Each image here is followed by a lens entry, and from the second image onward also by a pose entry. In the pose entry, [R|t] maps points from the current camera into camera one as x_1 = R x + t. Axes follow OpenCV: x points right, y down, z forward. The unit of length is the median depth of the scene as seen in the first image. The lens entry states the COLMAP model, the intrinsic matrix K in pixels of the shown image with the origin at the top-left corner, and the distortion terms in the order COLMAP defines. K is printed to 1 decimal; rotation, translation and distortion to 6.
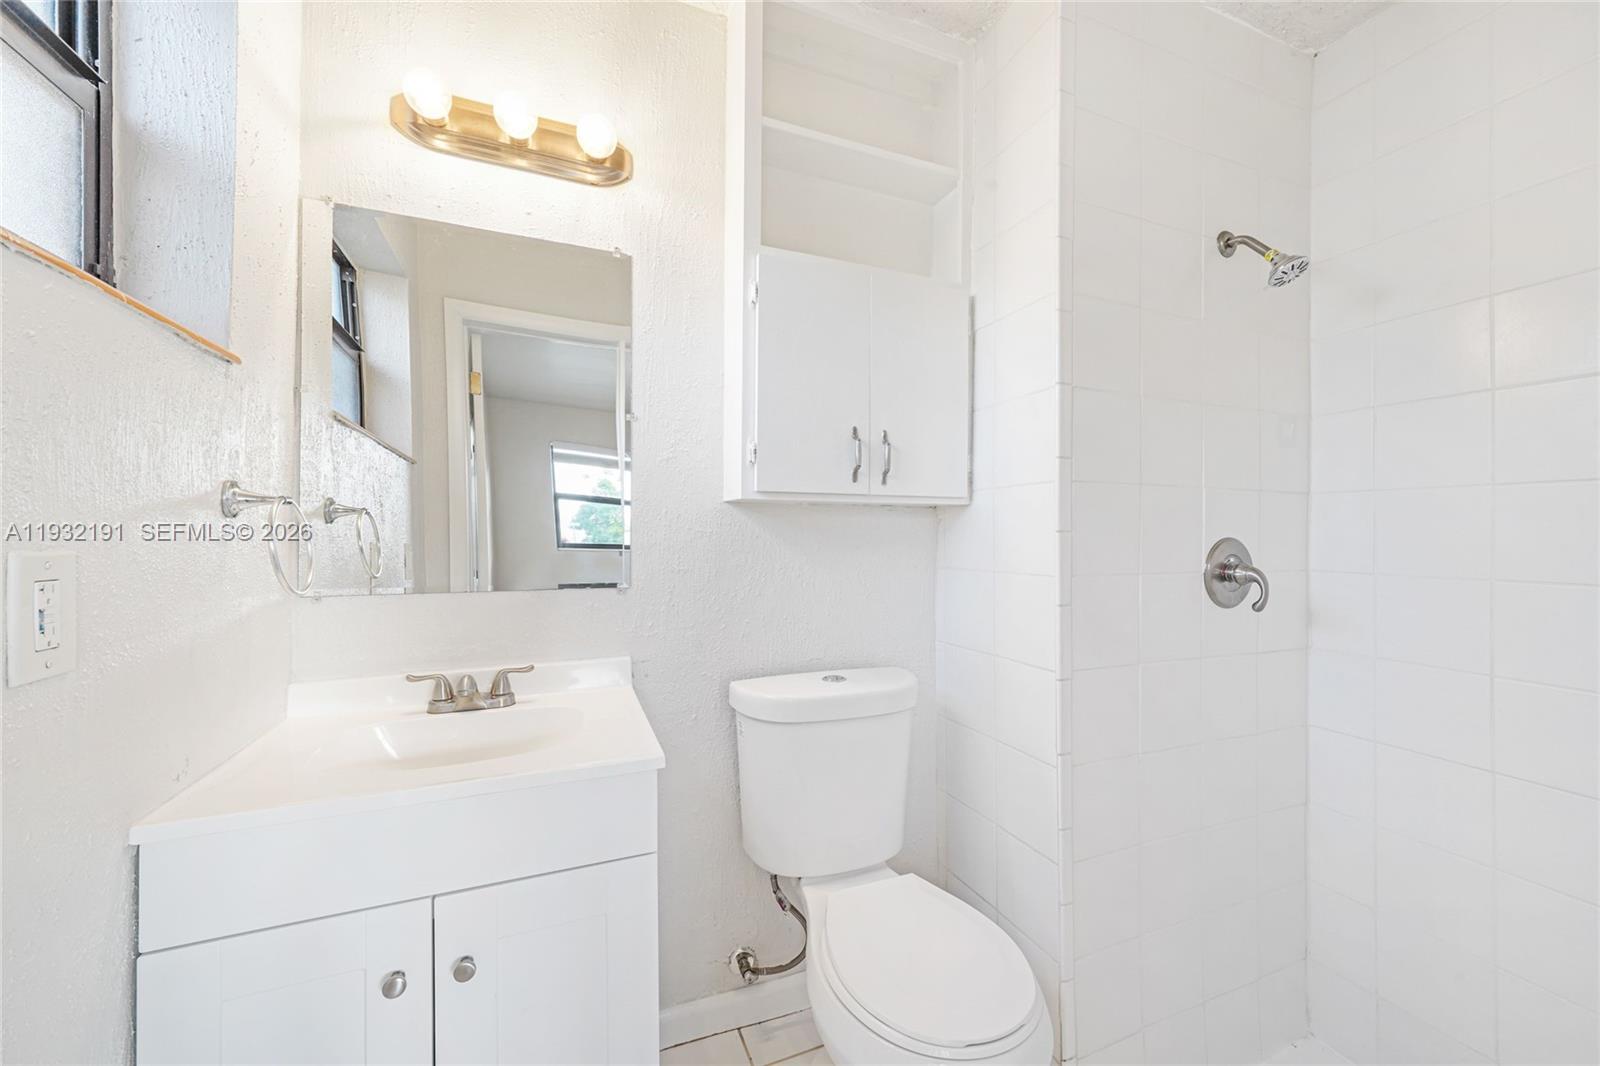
lens RADIAL K [[623.7, 0, 799.2], [0, 623.7, 534.0], [0, 0, 1]] dist [0.002926, 0.000060]
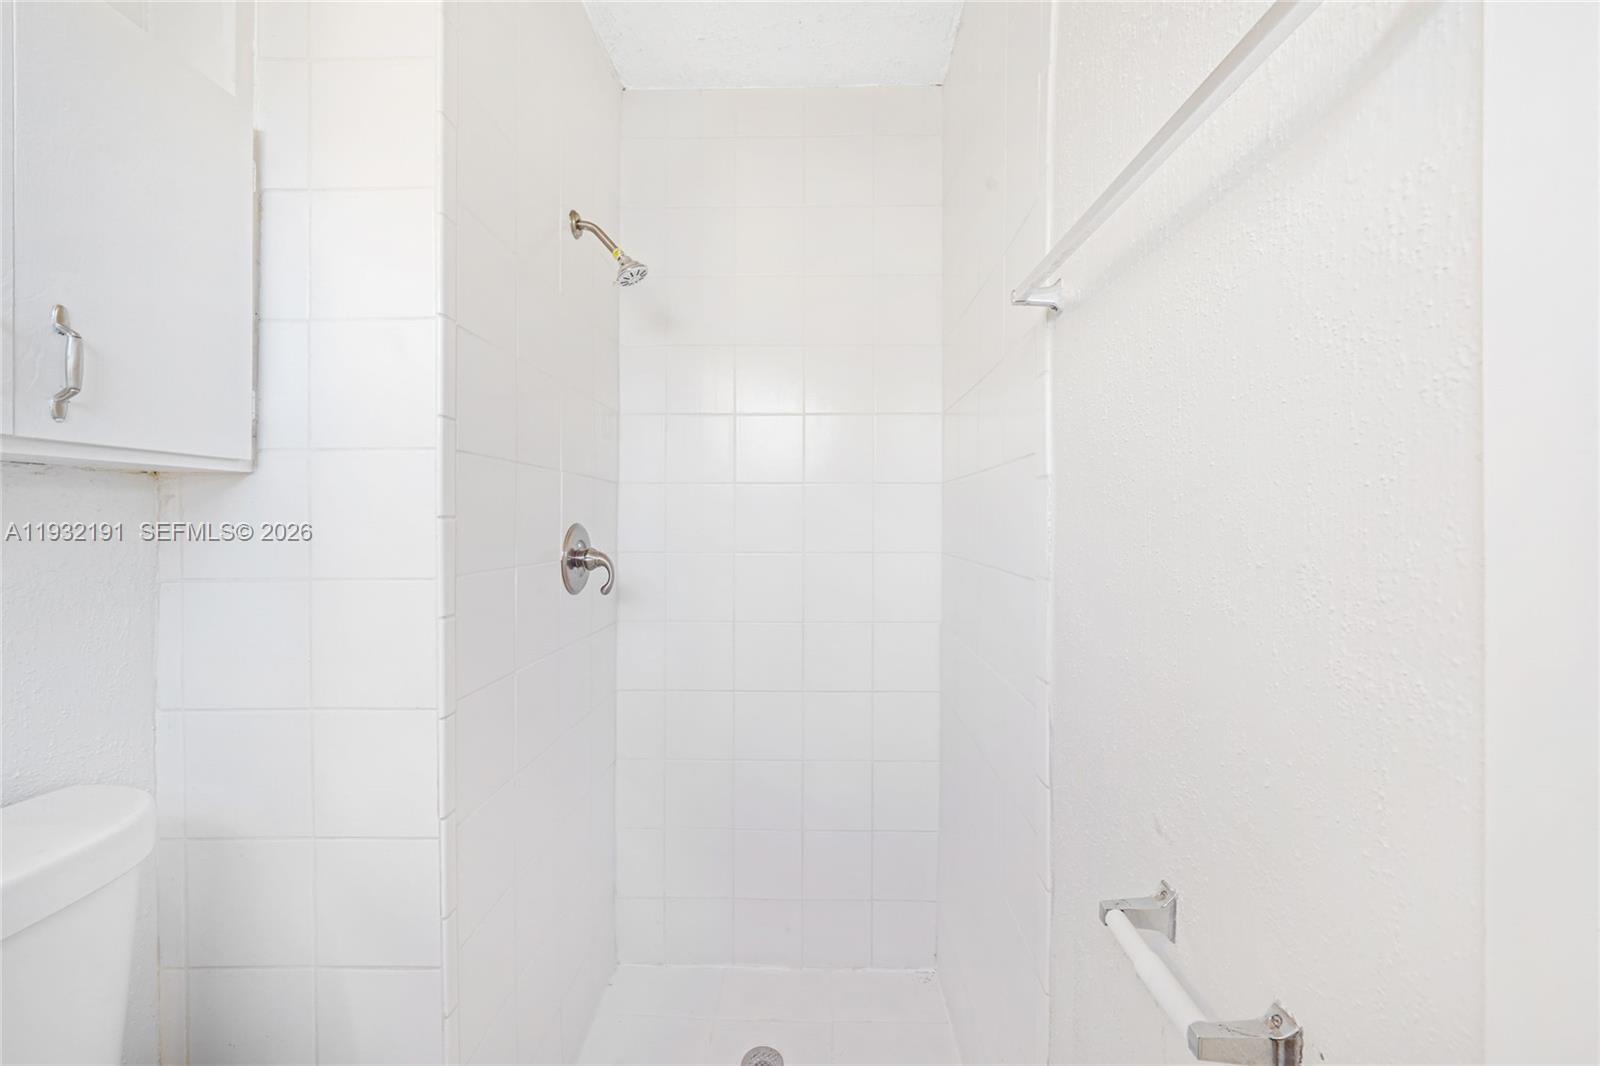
lens RADIAL K [[623.7, 0, 801.6], [0, 623.7, 524.0], [0, 0, 1]] dist [0.002926, 0.000060]
pose [[0.379525, -0.010390, 0.925123, -0.094233], [0.002391, 0.999945, 0.010250, -0.002096], [-0.925179, -0.001678, 0.379528, 0.294351]]
